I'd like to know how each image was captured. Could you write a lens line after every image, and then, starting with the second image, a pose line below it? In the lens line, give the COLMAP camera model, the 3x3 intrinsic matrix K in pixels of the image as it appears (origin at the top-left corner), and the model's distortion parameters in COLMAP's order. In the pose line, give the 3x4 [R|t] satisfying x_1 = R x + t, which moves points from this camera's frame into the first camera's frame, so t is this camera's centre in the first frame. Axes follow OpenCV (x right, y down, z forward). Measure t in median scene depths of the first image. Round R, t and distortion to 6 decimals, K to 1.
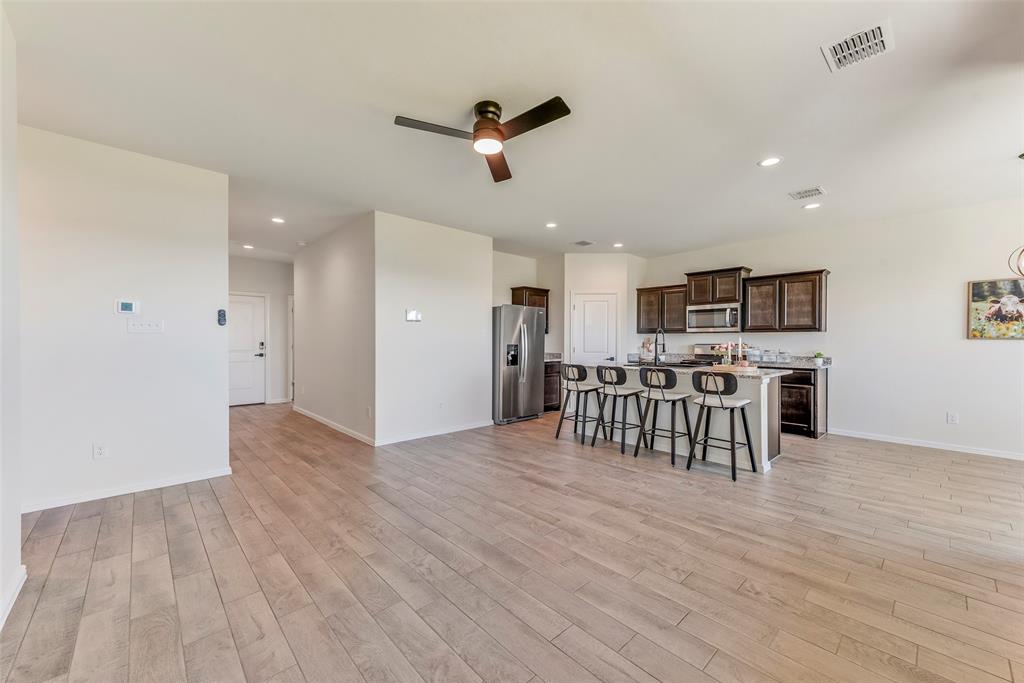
lens RADIAL K [[397.0, 0, 507.8], [0, 397.0, 344.4], [0, 0, 1]] dist [0.020525, -0.003750]
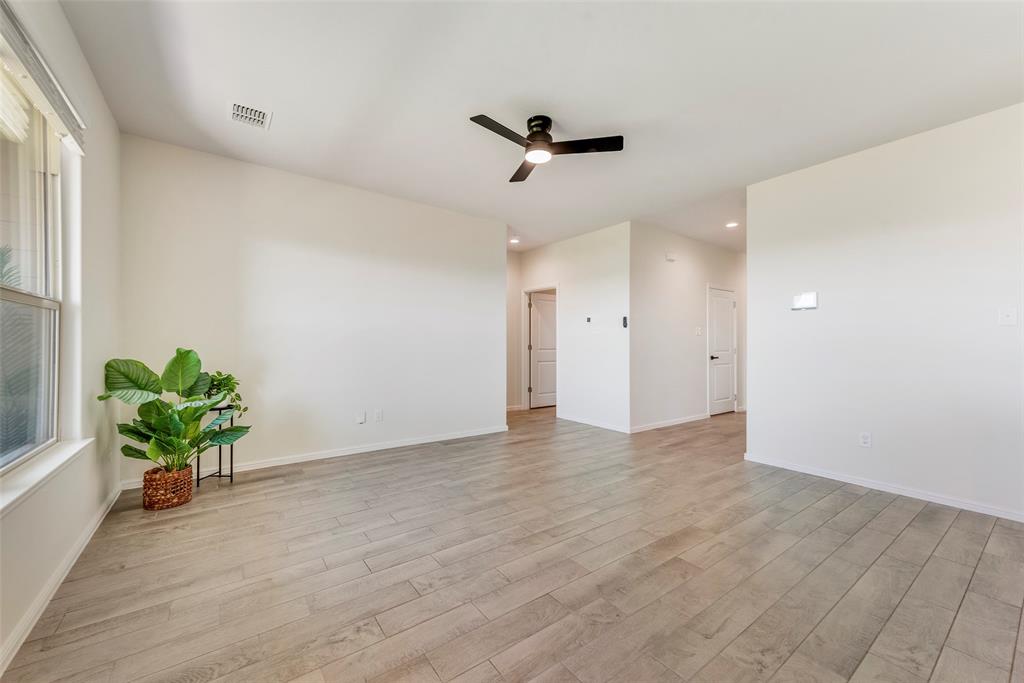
lens RADIAL K [[397.0, 0, 505.9], [0, 397.0, 342.1], [0, 0, 1]] dist [0.020525, -0.003750]
pose [[-0.118714, -0.006861, -0.992905, 0.533755], [-0.014805, 0.999877, -0.005139, 0.013134], [0.992818, 0.014090, -0.118801, 0.528870]]
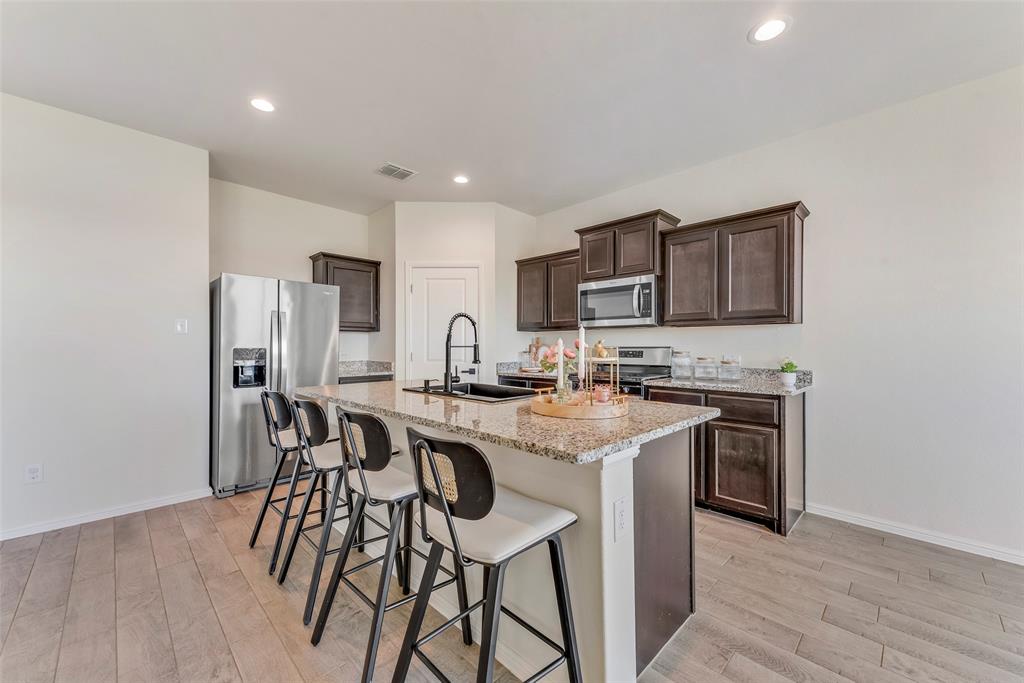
lens RADIAL K [[397.0, 0, 507.6], [0, 397.0, 346.9], [0, 0, 1]] dist [0.020525, -0.003750]
pose [[0.999447, -0.000678, 0.033249, 0.398673], [0.000914, 0.999975, -0.007081, 0.003637], [-0.033243, 0.007107, 0.999422, 0.498756]]
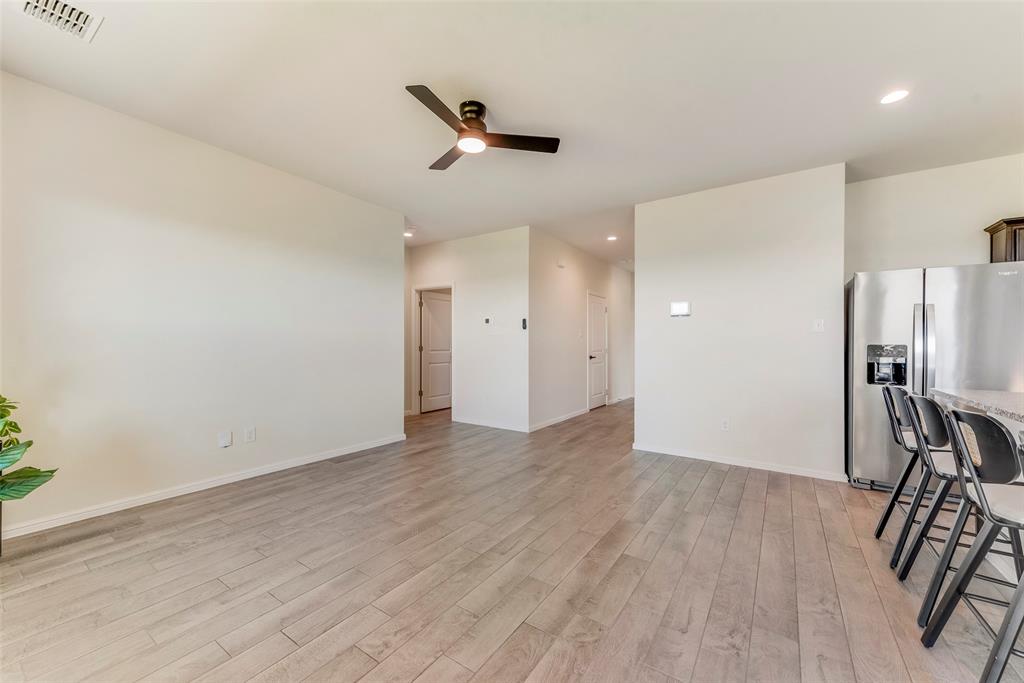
lens RADIAL K [[397.0, 0, 505.7], [0, 397.0, 342.1], [0, 0, 1]] dist [0.020525, -0.003750]
pose [[0.216749, -0.006073, -0.976208, 0.490640], [-0.013575, 0.999865, -0.009234, 0.010089], [0.976133, 0.015253, 0.216638, 0.438546]]
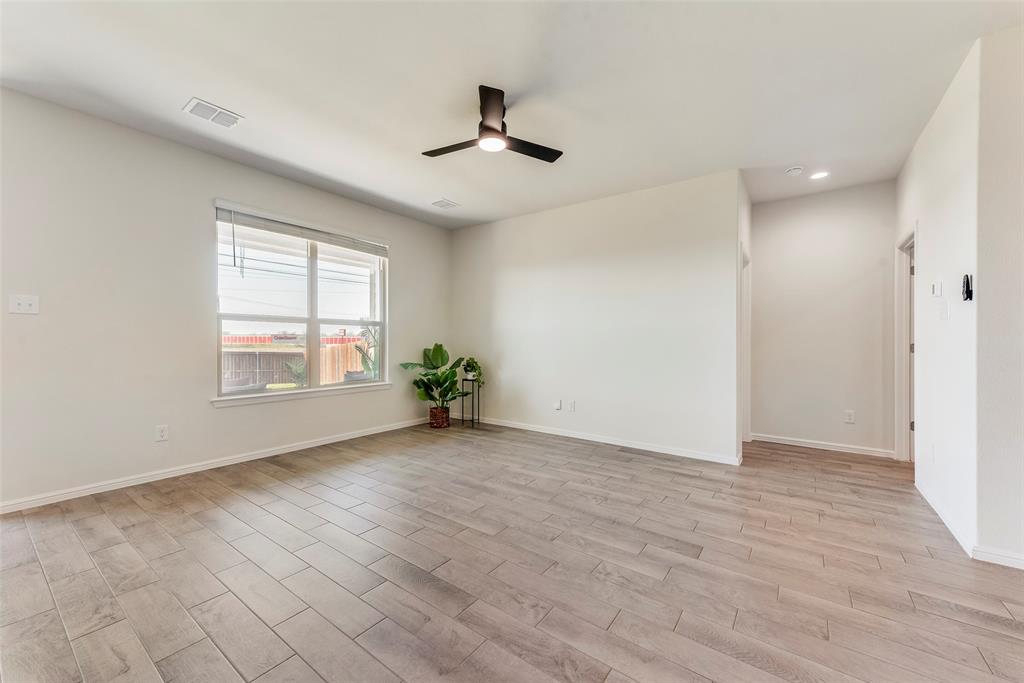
lens RADIAL K [[397.0, 0, 505.8], [0, 397.0, 341.1], [0, 0, 1]] dist [0.020525, -0.003750]
pose [[-0.982250, -0.005839, -0.187486, 0.056267], [-0.007682, 0.999929, 0.009105, 0.009899], [0.187420, 0.010383, -0.982225, 1.039548]]
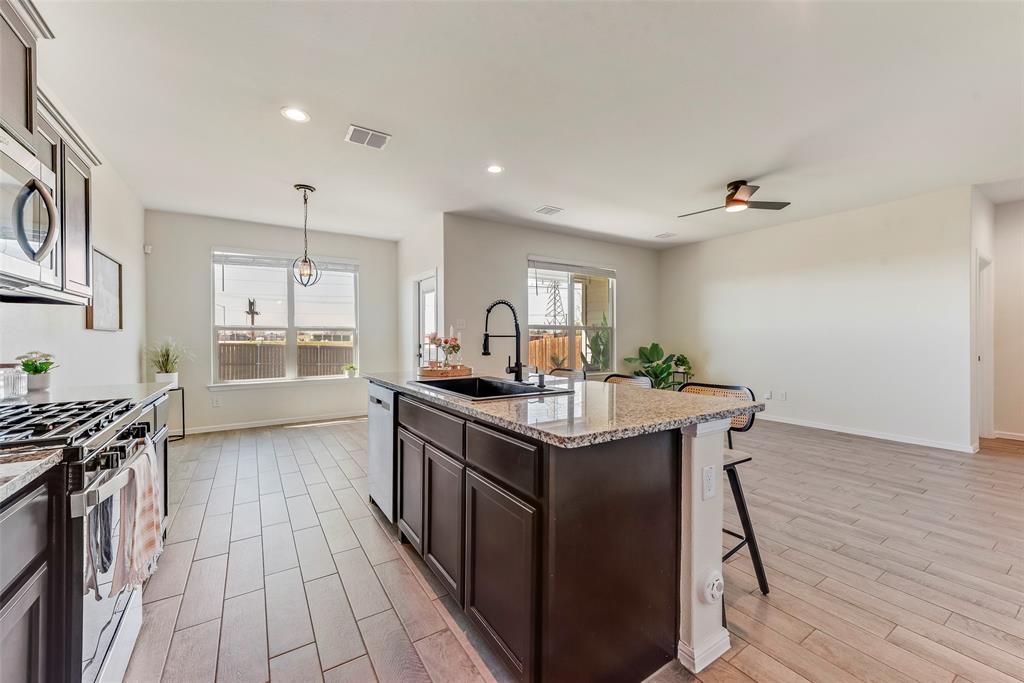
lens RADIAL K [[397.0, 0, 507.4], [0, 397.0, 338.7], [0, 0, 1]] dist [0.020525, -0.003750]
pose [[-0.985458, 0.000597, 0.169916, 0.284902], [0.002319, 0.999948, 0.009939, -0.001129], [-0.169901, 0.010189, -0.985408, 1.363204]]
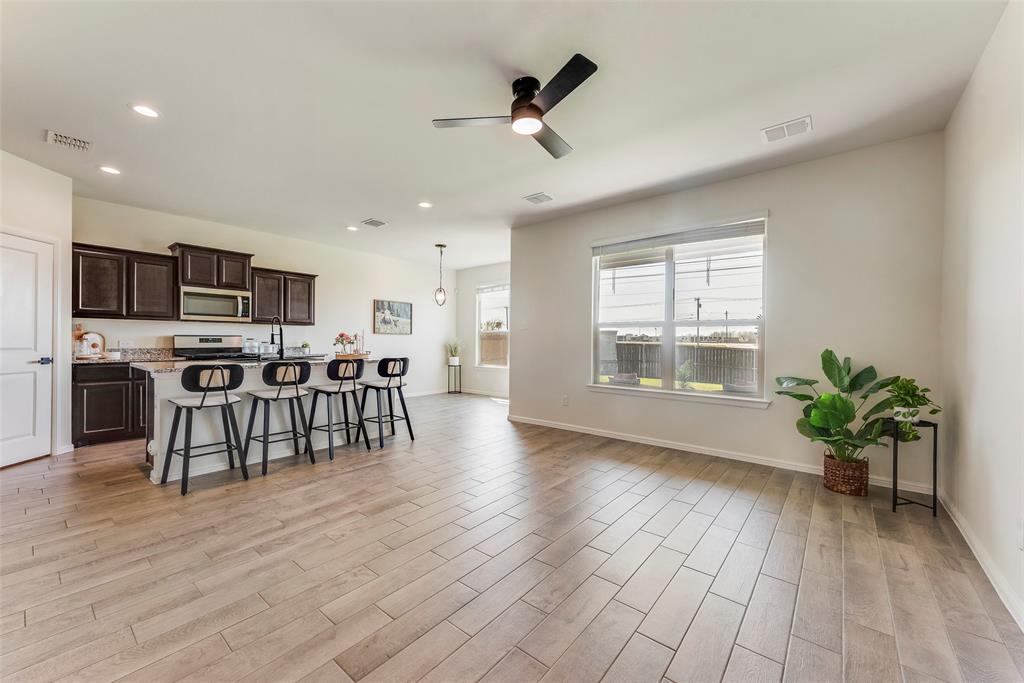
lens RADIAL K [[397.0, 0, 508.0], [0, 397.0, 343.8], [0, 0, 1]] dist [0.020525, -0.003750]
pose [[-0.136573, -0.011352, 0.990565, -0.506904], [0.001480, 0.999931, 0.011663, 0.009639], [-0.990629, 0.003058, -0.136547, 0.594087]]
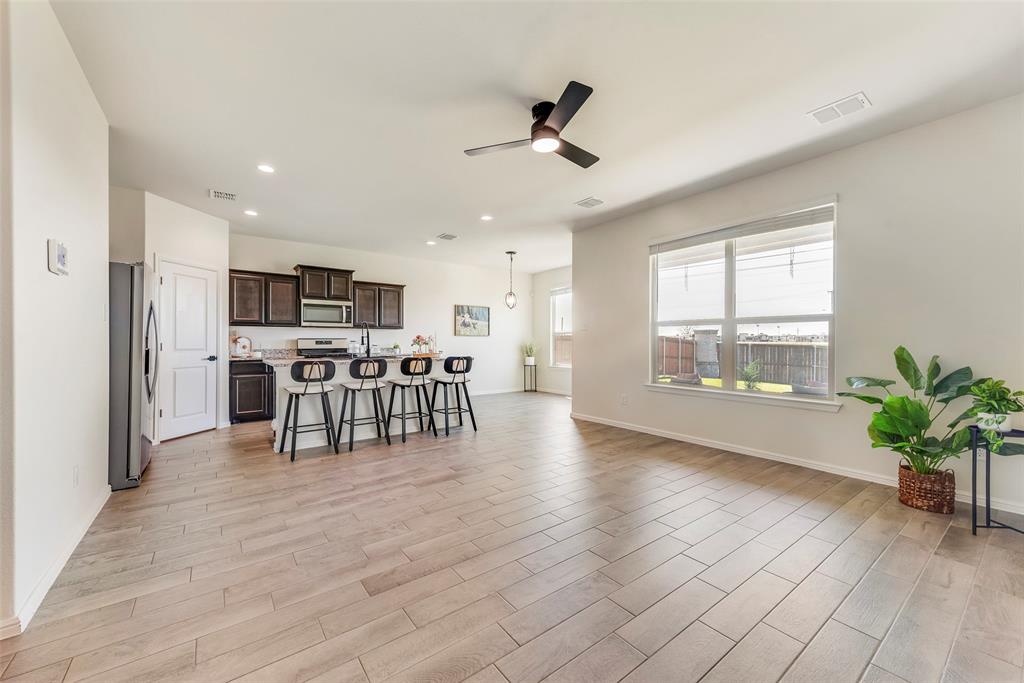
lens RADIAL K [[397.0, 0, 509.4], [0, 397.0, 343.3], [0, 0, 1]] dist [0.020525, -0.003750]
pose [[0.102220, -0.005720, 0.994745, -0.567265], [0.009855, 0.999940, 0.004737, 0.013975], [-0.994713, 0.009319, 0.102270, 0.499839]]
